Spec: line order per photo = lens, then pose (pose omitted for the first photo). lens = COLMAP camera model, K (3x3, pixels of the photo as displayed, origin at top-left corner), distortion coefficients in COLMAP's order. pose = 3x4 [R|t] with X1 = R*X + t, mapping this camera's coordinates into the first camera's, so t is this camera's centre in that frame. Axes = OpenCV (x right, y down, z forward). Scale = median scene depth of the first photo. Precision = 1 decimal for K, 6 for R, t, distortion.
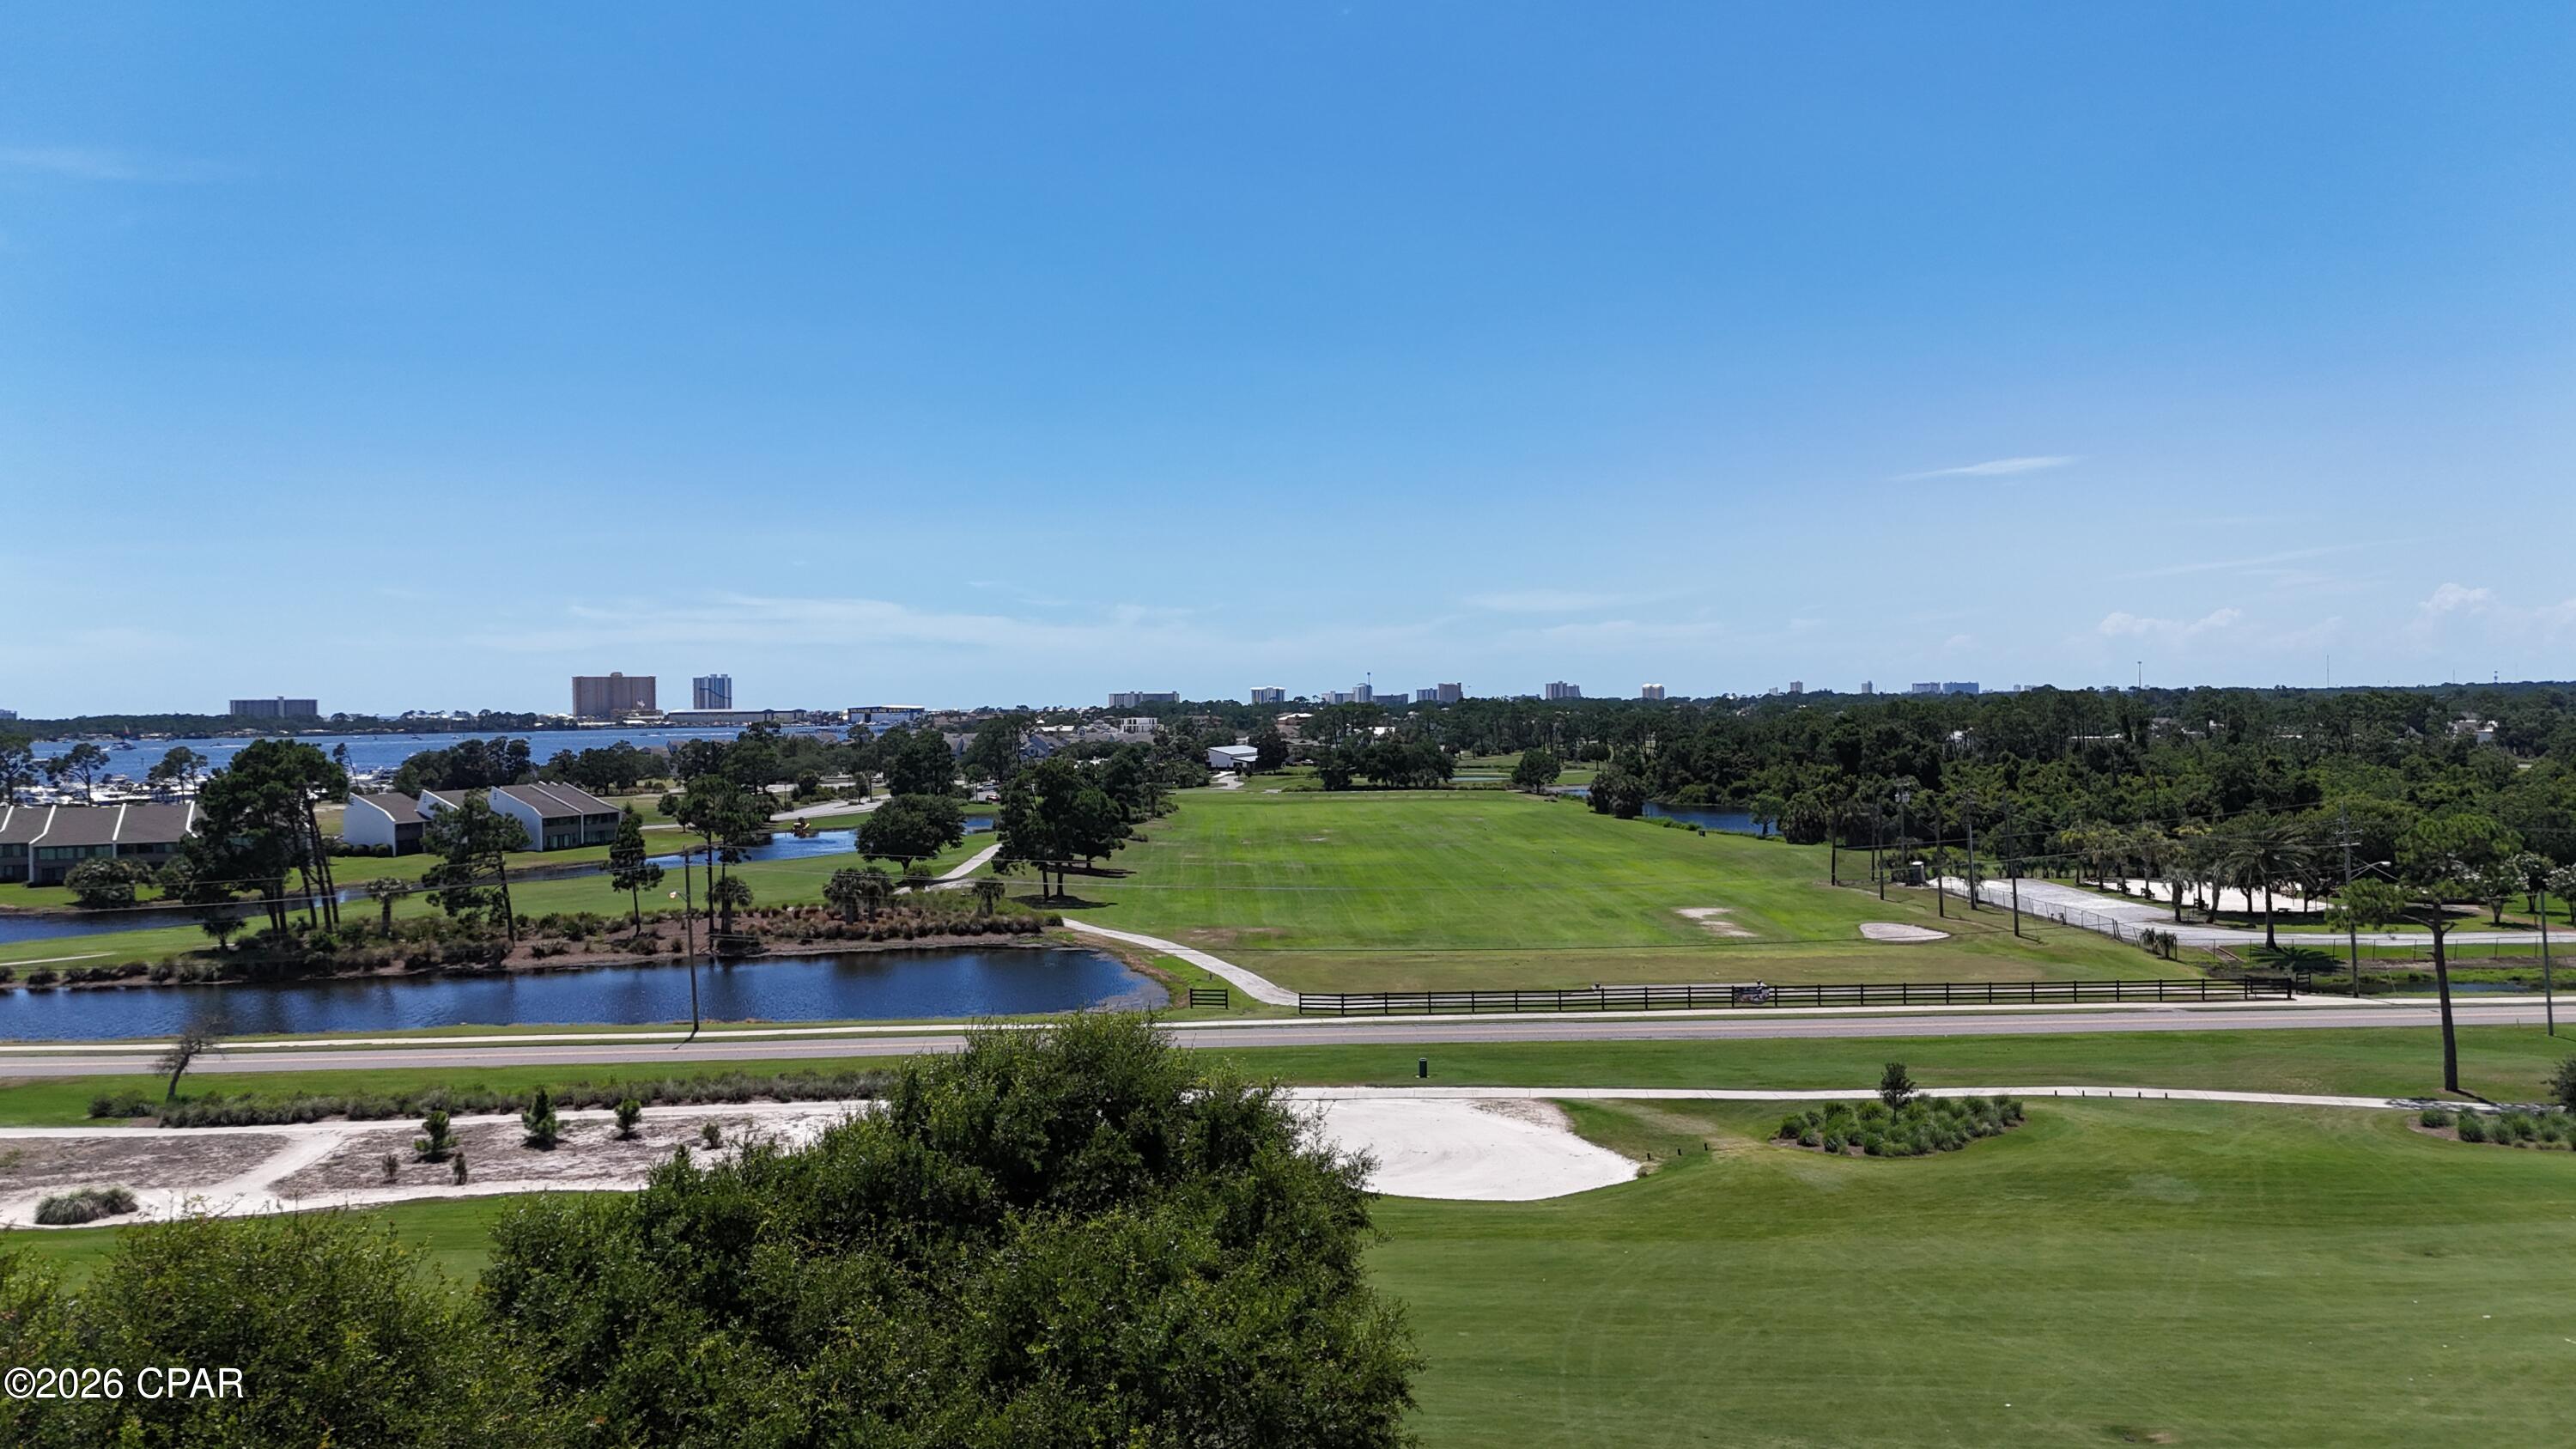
lens RADIAL K [[1902.1, 0, 1271.7], [0, 1902.1, 711.8], [0, 0, 1]] dist [0.077969, -0.083223]
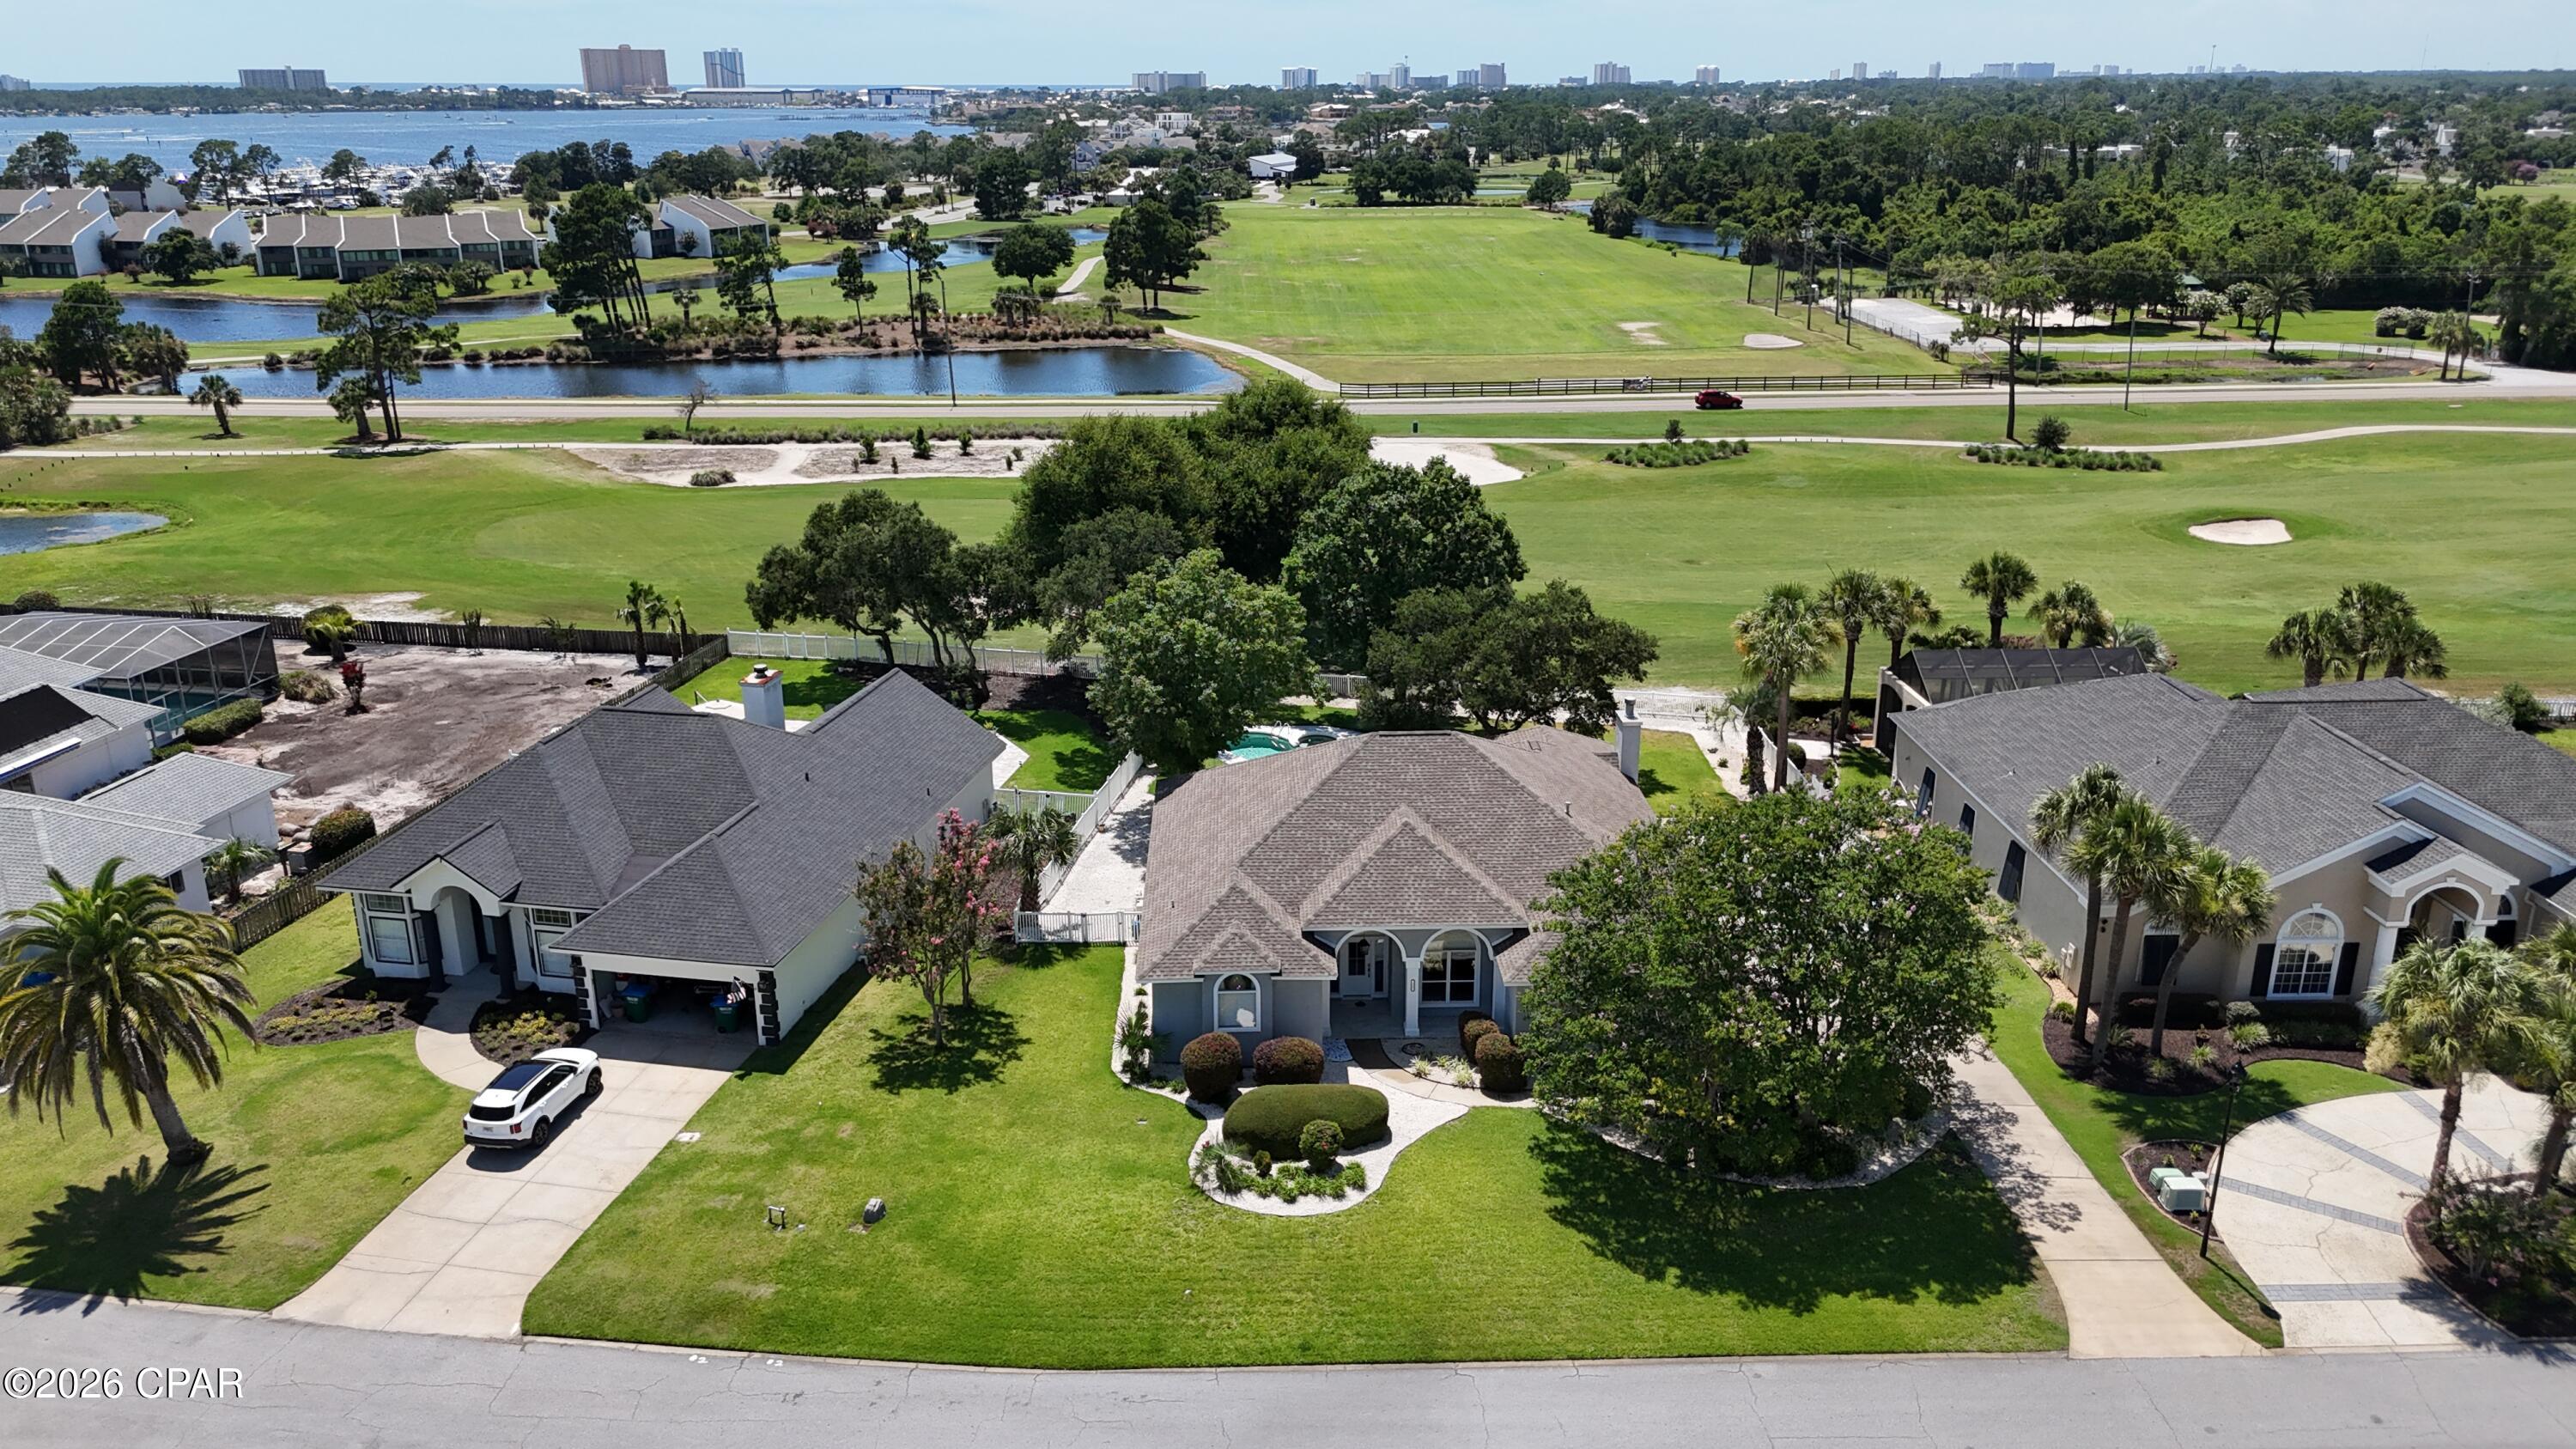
lens RADIAL K [[1897.7, 0, 1275.4], [0, 1897.7, 695.0], [0, 0, 1]] dist [0.086351, -0.082950]
pose [[0.999861, 0.012887, -0.010576, -0.013081], [-0.009123, 0.953920, 0.299922, -0.051342], [0.013954, -0.299784, 0.953905, -0.389335]]
